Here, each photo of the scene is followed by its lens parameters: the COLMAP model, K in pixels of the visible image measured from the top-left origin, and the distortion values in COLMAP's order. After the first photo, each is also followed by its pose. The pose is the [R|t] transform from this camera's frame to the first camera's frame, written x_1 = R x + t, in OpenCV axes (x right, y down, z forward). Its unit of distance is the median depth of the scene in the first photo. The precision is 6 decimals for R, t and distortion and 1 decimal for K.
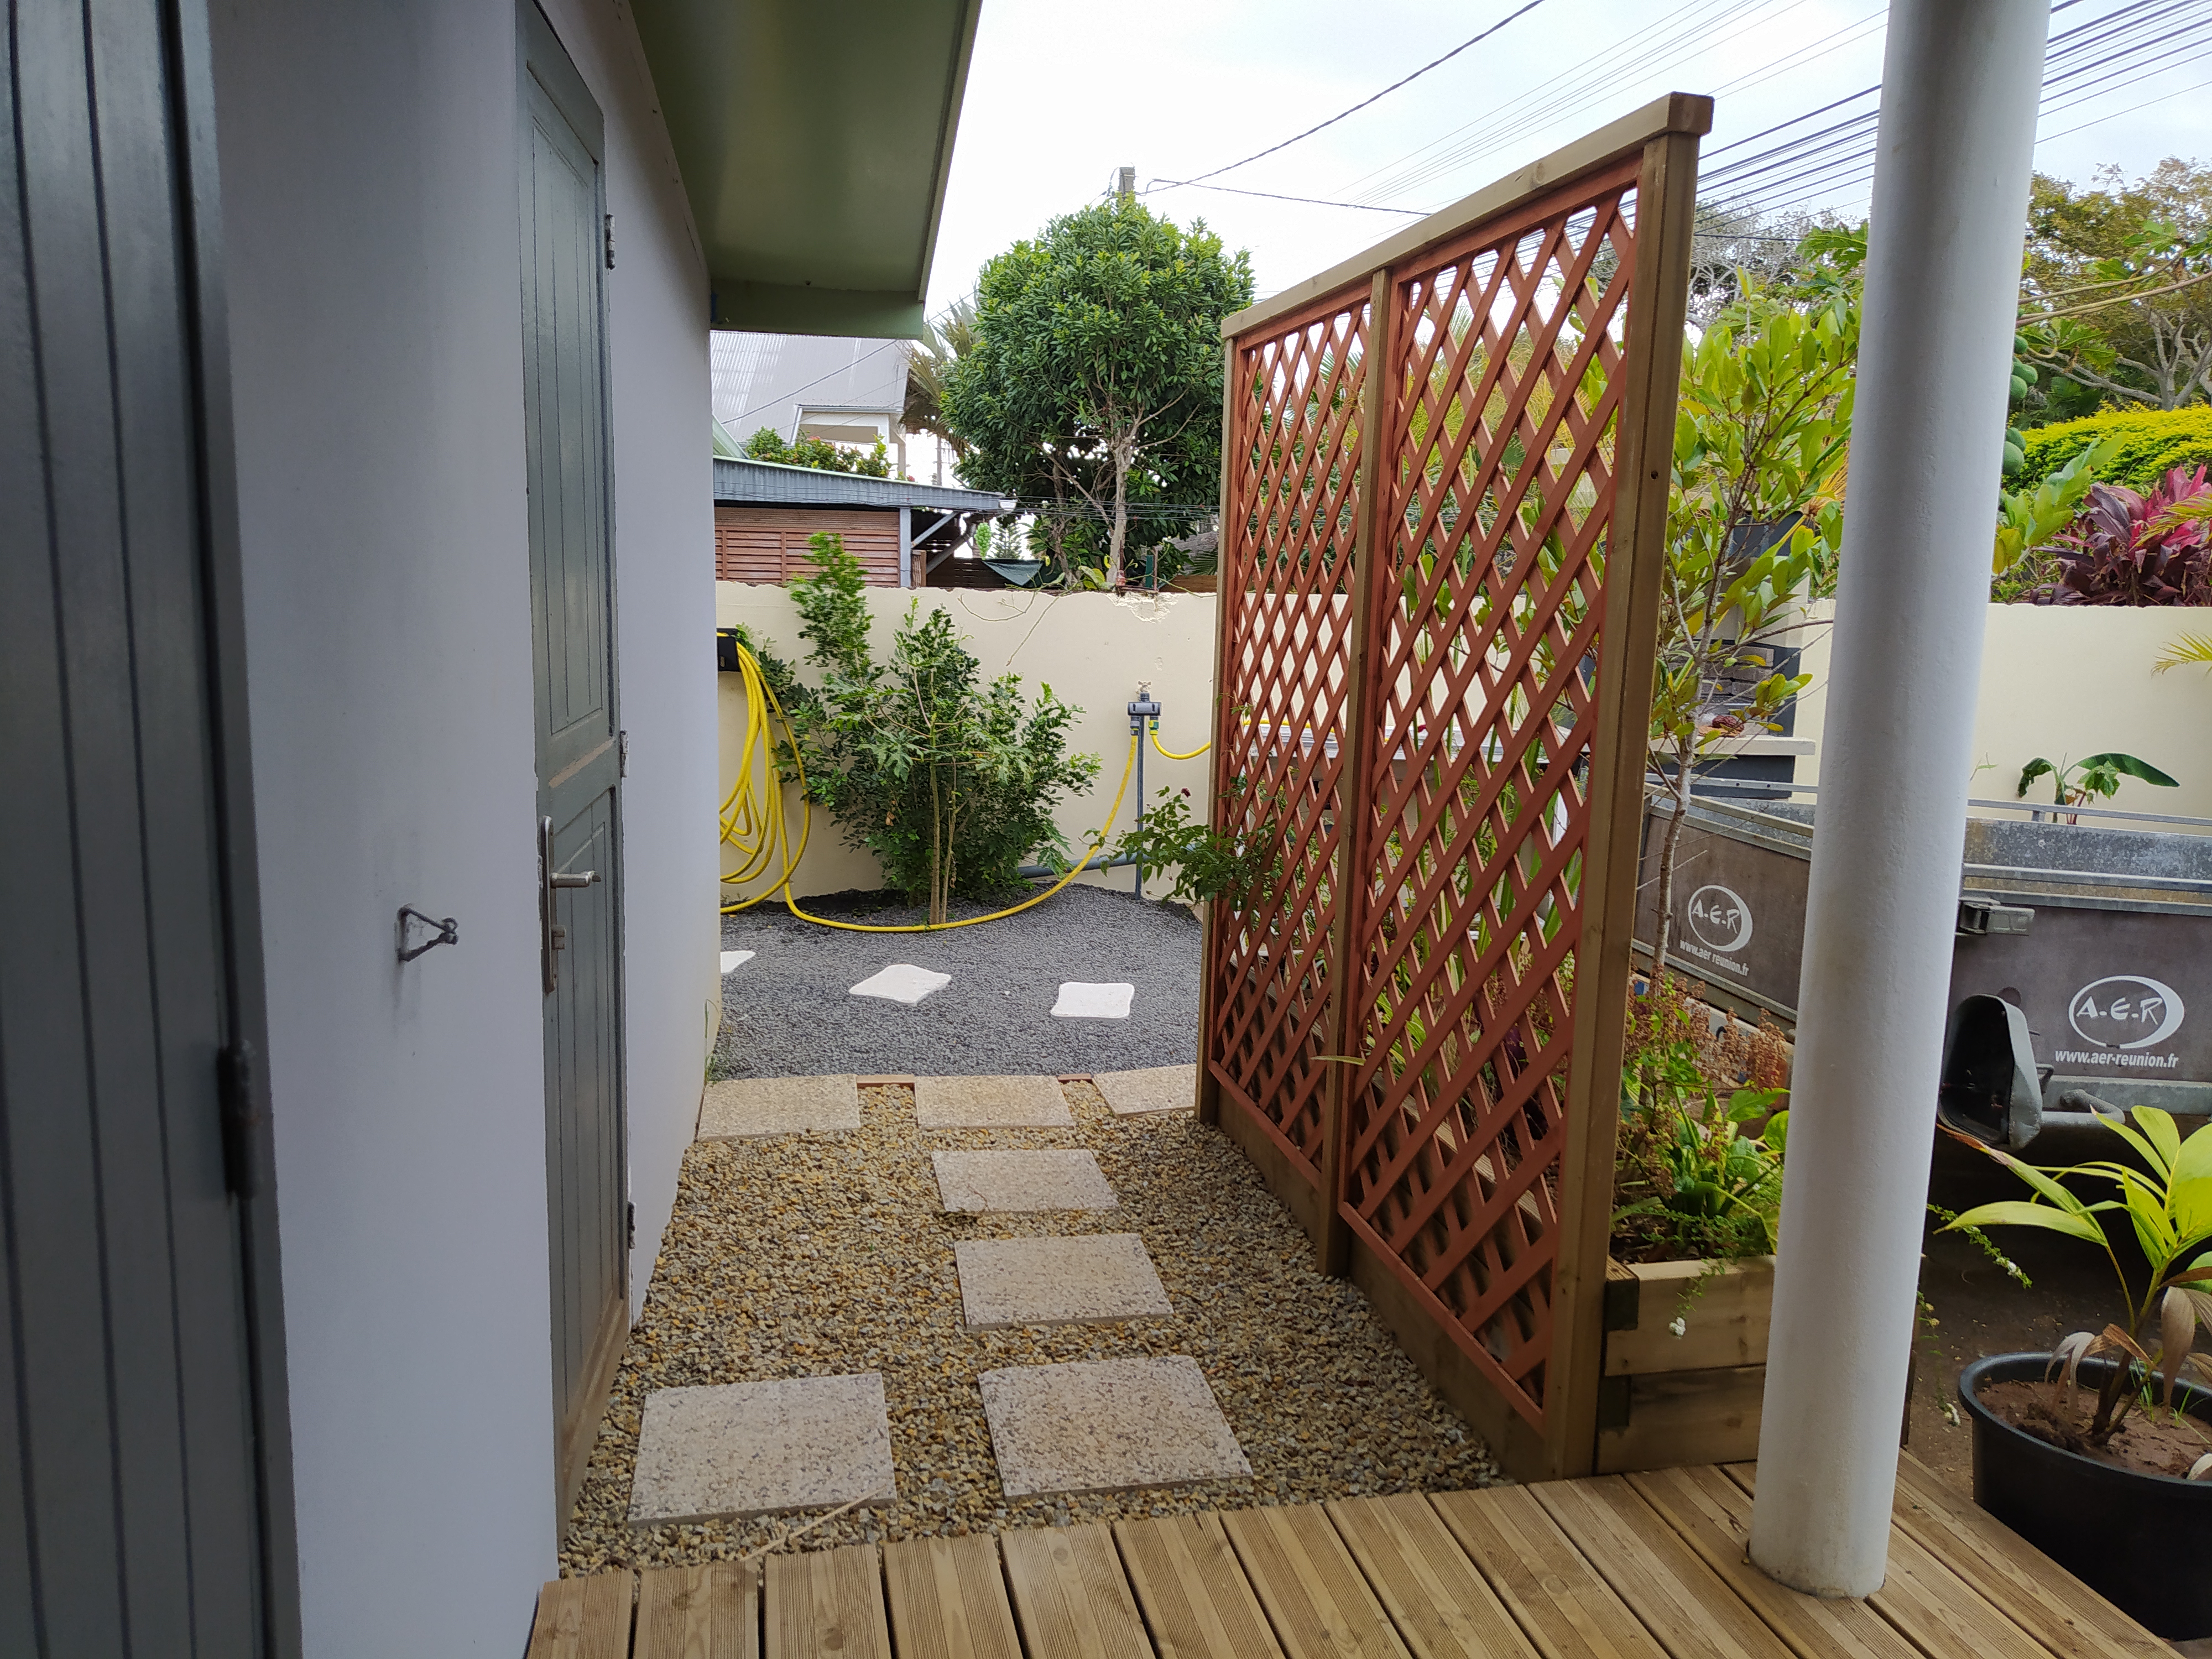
lens RADIAL K [[1667.3, 0, 1119.7], [0, 1667.3, 822.7], [0, 0, 1]] dist [0.109303, -0.163836]
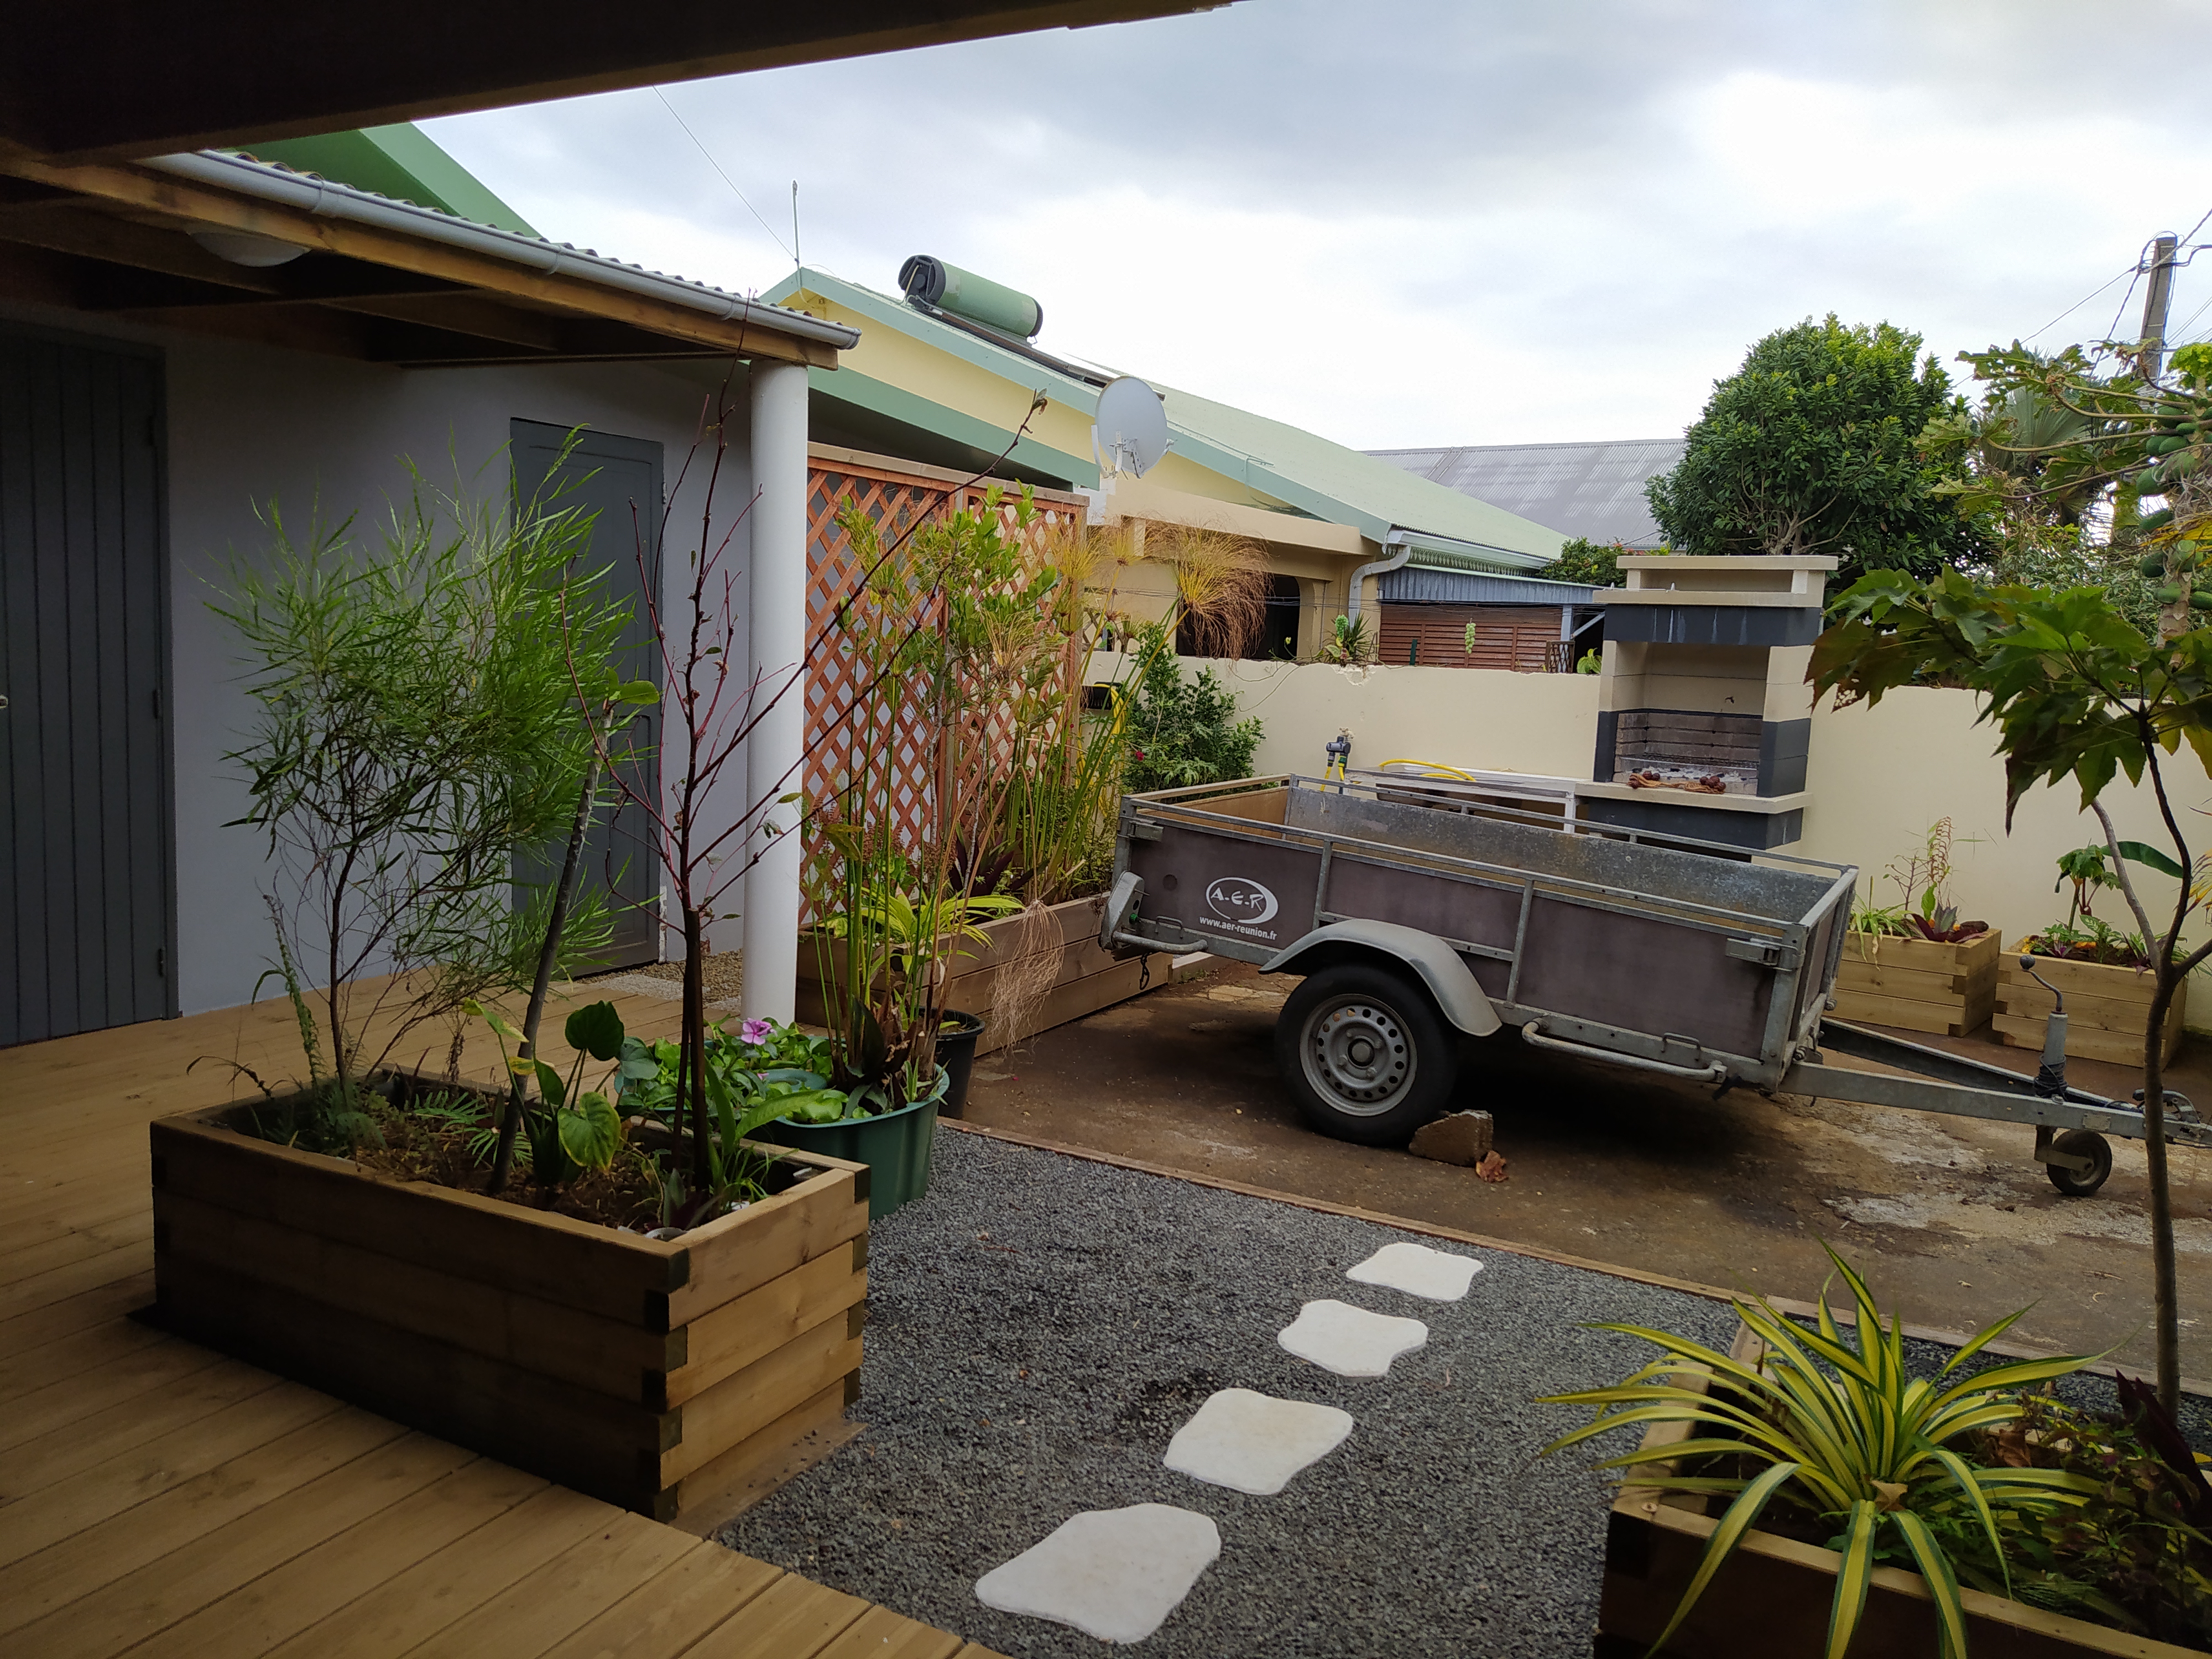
lens RADIAL K [[1667.3, 0, 1119.7], [0, 1667.3, 822.7], [0, 0, 1]] dist [0.109303, -0.163836]
pose [[0.763808, 0.080177, -0.640444, 1.535628], [-0.118439, 0.992816, -0.016963, 0.077378], [0.634483, 0.088810, 0.767818, -0.341014]]
